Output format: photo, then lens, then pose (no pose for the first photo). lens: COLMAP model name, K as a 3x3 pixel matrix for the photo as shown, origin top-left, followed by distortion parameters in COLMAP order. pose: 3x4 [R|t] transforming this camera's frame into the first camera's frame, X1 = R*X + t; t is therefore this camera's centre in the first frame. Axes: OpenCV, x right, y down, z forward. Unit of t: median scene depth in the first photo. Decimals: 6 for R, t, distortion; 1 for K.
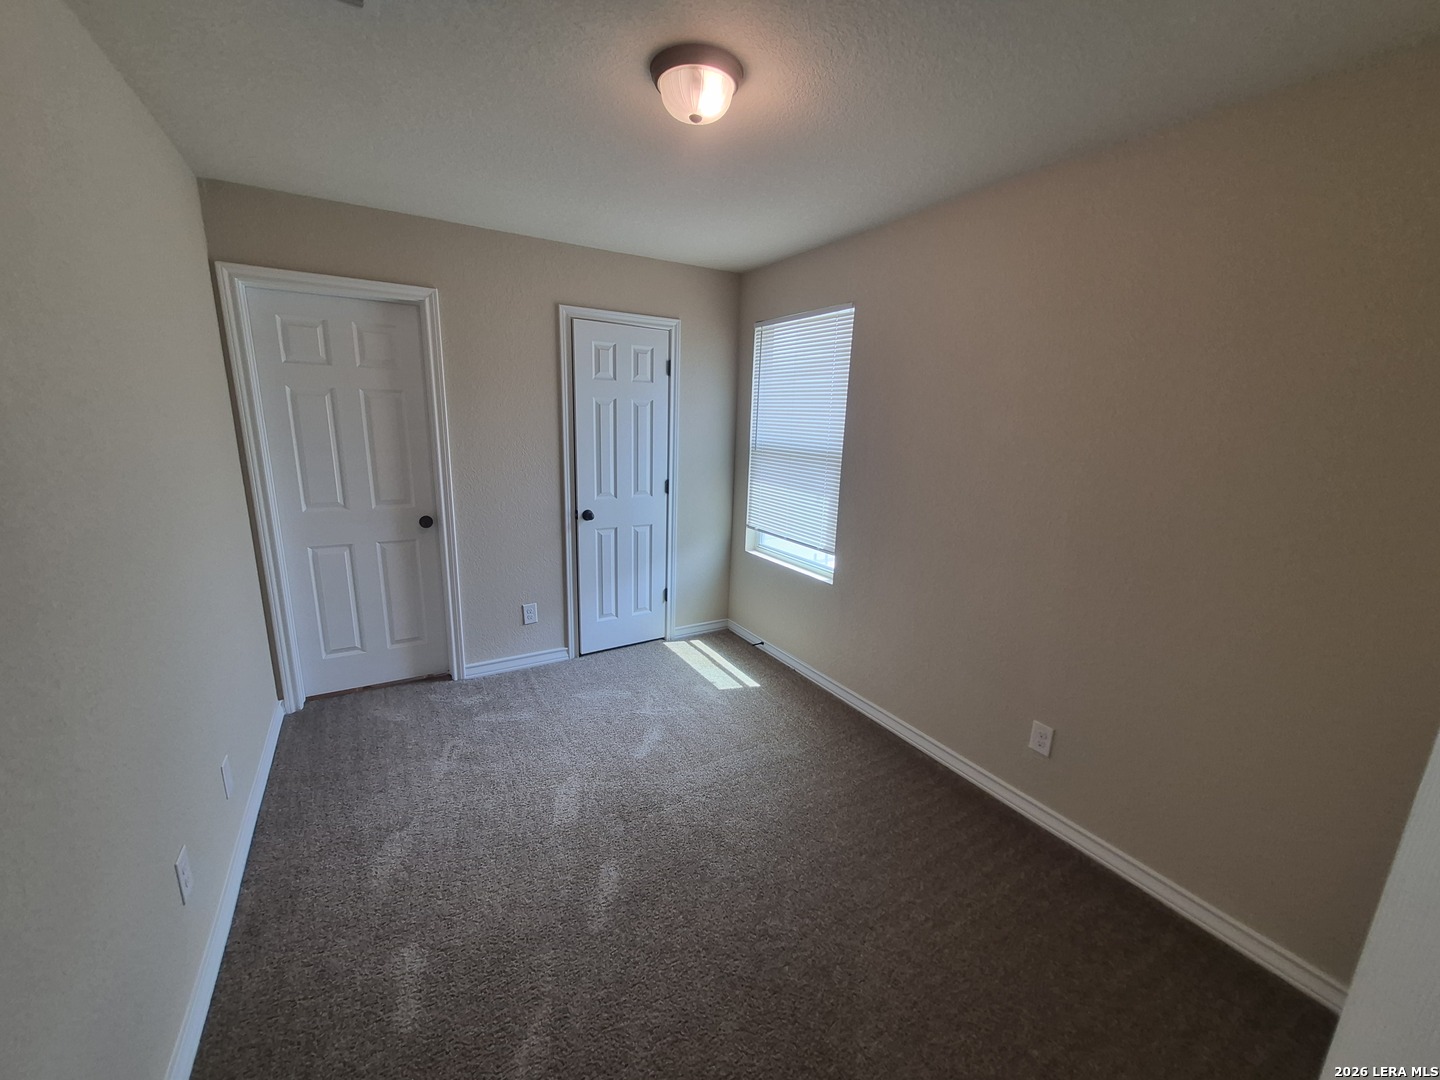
lens RADIAL K [[565.8, 0, 709.7], [0, 565.8, 543.9], [0, 0, 1]] dist [0.001473, -0.000417]
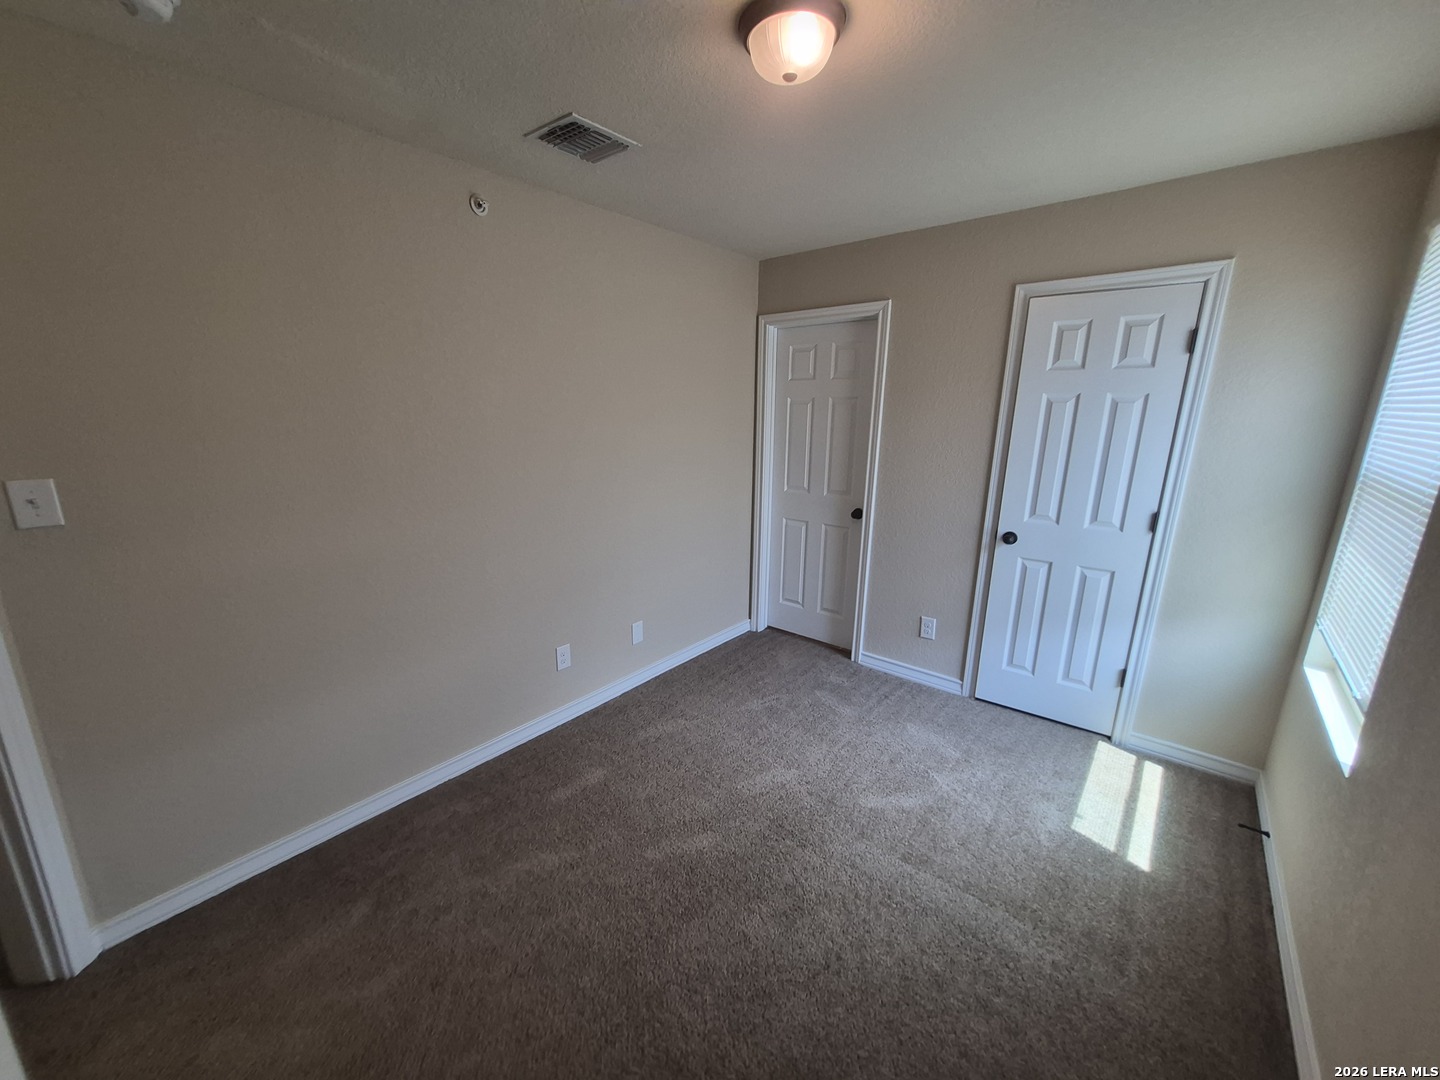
lens RADIAL K [[565.8, 0, 709.7], [0, 565.8, 543.9], [0, 0, 1]] dist [0.001473, -0.000417]
pose [[0.328128, 0.195670, -0.924146, 0.429433], [-0.203713, 0.969950, 0.133037, -0.067313], [0.922406, 0.144607, 0.358128, 0.326405]]
